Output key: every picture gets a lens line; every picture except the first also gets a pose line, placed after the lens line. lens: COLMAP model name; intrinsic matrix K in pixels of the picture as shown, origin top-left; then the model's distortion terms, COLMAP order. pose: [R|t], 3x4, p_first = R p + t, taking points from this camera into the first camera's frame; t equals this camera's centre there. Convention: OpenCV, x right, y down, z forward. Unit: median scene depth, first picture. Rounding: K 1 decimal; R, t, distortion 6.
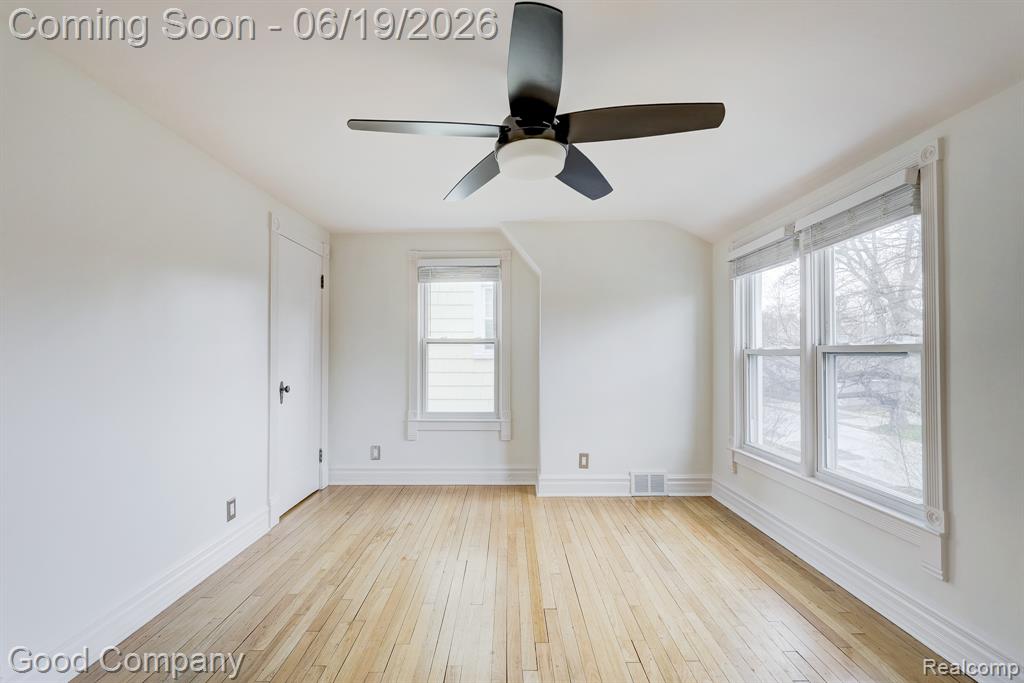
lens RADIAL K [[474.5, 0, 507.0], [0, 474.5, 347.1], [0, 0, 1]] dist [0.001511, -0.000198]
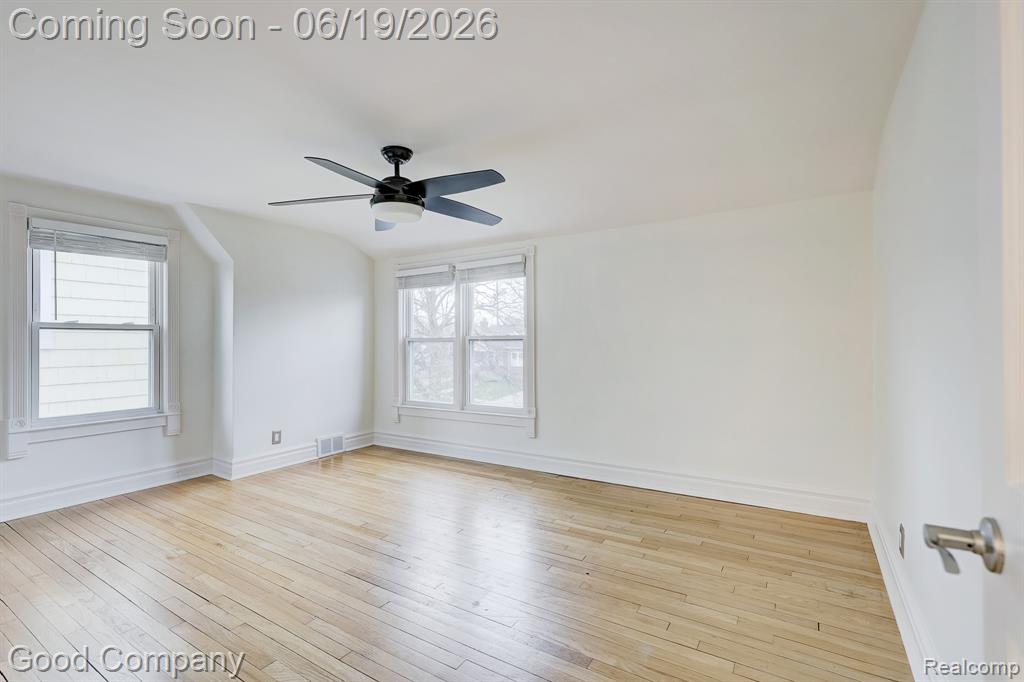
lens RADIAL K [[437.1, 0, 518.8], [0, 437.1, 341.3], [0, 0, 1]] dist [-0.001050, -0.000316]
pose [[0.533693, -0.000189, 0.845678, -0.428423], [-0.005819, 0.999975, 0.003896, 0.006573], [-0.845658, -0.007000, 0.533679, -0.031062]]
